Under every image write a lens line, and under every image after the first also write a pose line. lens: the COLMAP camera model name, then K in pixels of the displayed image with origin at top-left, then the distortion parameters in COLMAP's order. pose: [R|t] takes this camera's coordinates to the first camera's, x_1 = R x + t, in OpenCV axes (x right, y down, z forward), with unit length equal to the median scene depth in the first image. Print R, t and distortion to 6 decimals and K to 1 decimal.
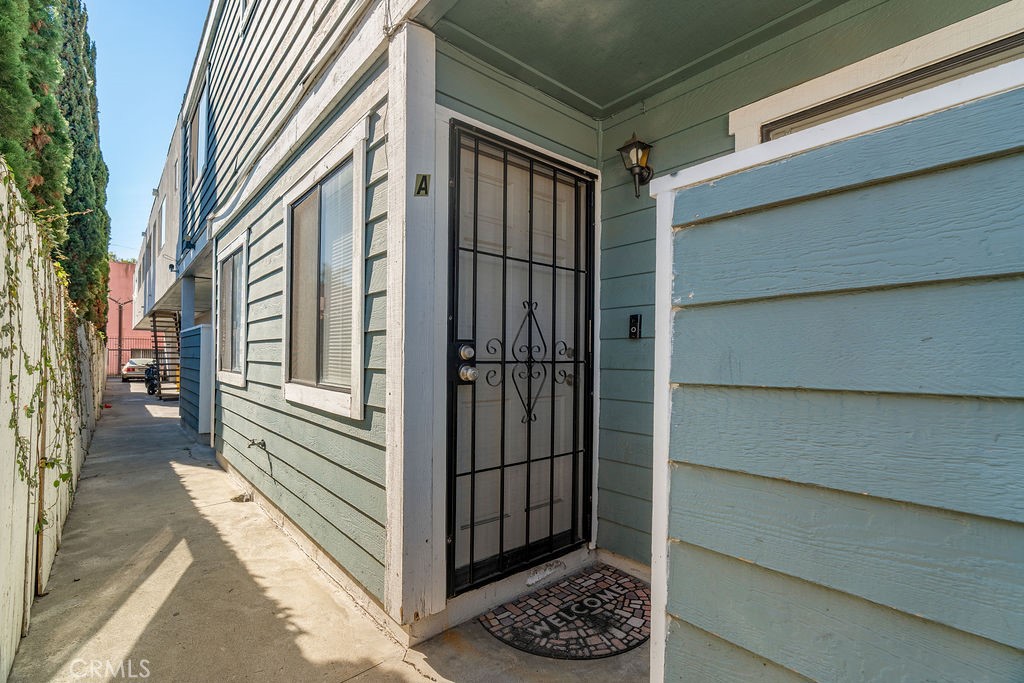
lens RADIAL K [[462.6, 0, 508.5], [0, 462.6, 343.4], [0, 0, 1]] dist [-0.000388, -0.000021]
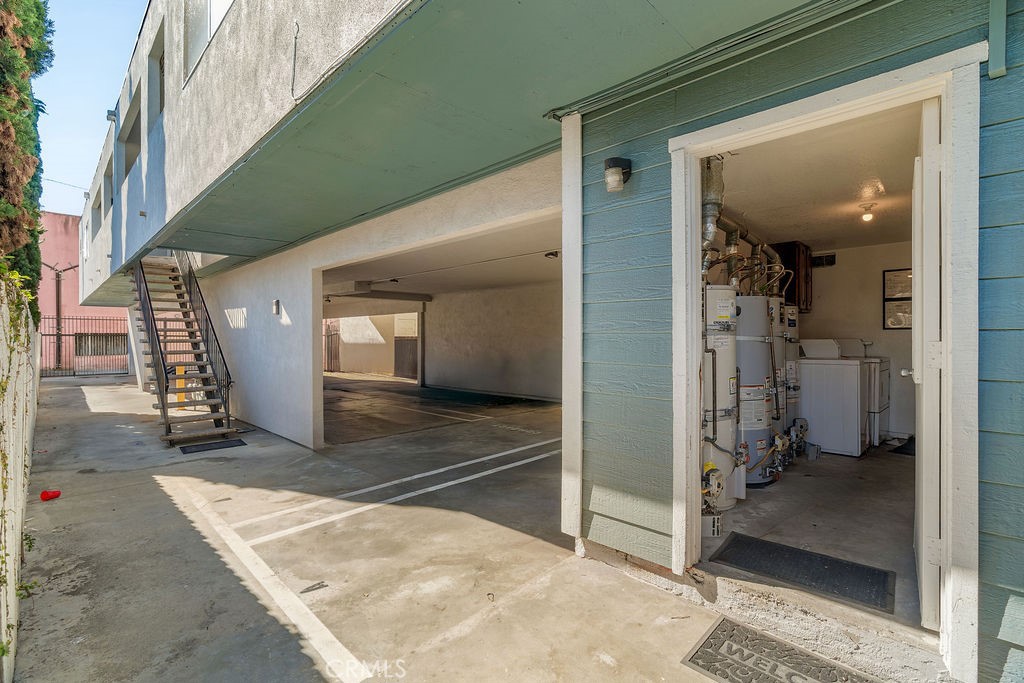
lens RADIAL K [[462.6, 0, 516.1], [0, 462.6, 338.8], [0, 0, 1]] dist [-0.000388, -0.000021]
pose [[0.996196, 0.001353, 0.087132, -0.205521], [-0.002828, 0.999855, 0.016817, 0.006159], [-0.087096, -0.017000, 0.996055, 0.235293]]
